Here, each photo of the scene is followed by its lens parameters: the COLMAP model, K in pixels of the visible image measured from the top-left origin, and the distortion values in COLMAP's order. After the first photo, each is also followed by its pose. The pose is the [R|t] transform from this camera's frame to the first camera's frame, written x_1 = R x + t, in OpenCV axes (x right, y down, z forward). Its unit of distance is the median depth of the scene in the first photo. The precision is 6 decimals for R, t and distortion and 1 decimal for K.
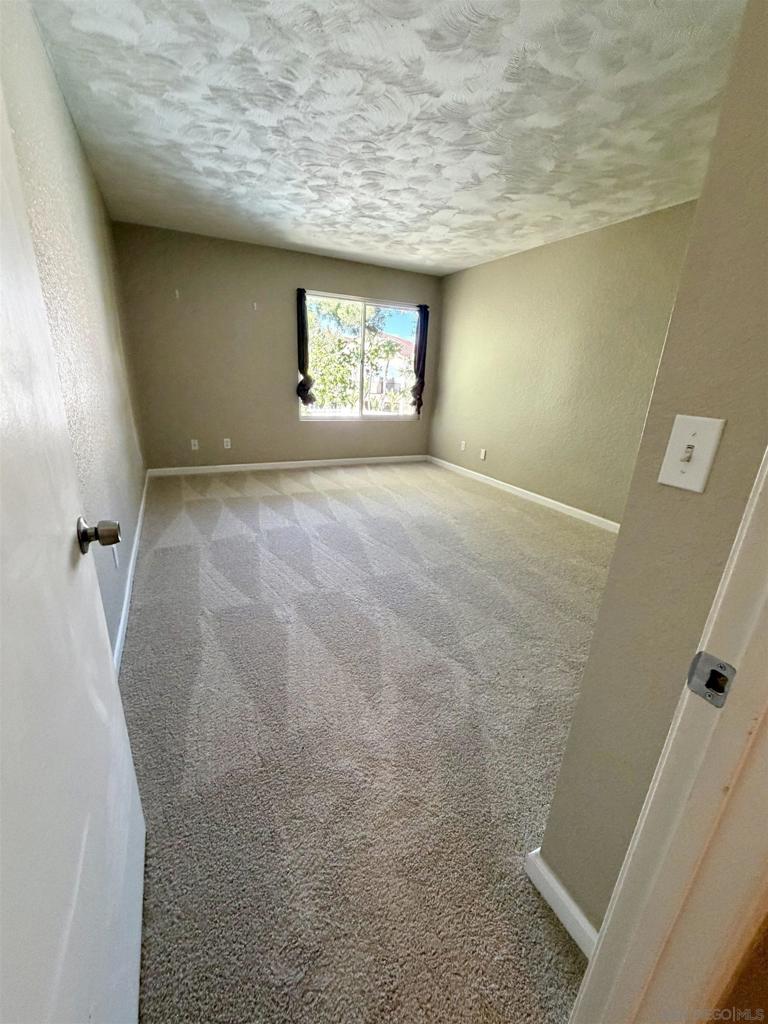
lens RADIAL K [[416.2, 0, 380.9], [0, 416.2, 511.2], [0, 0, 1]] dist [-0.000301, 0.000422]
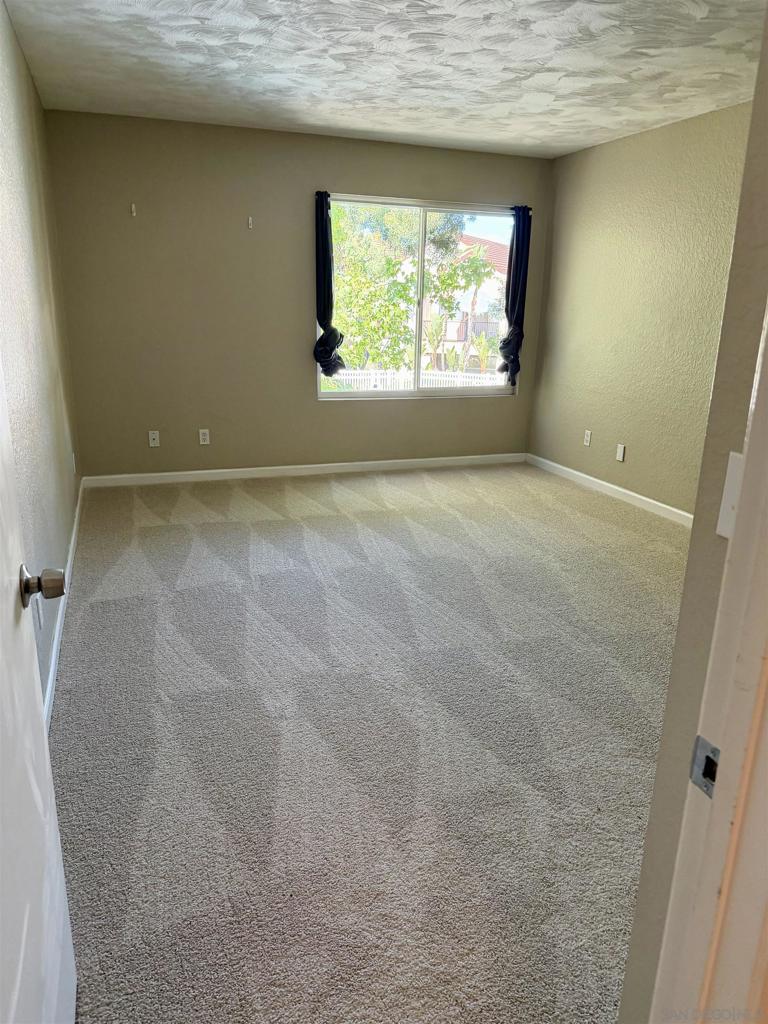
lens RADIAL K [[724.3, 0, 387.2], [0, 724.3, 507.3], [0, 0, 1]] dist [0.043373, -0.048869]
pose [[0.994190, 0.008001, -0.107338, 0.048369], [-0.013062, 0.998832, -0.046529, -0.011806], [0.106840, 0.047660, 0.993133, -0.111648]]
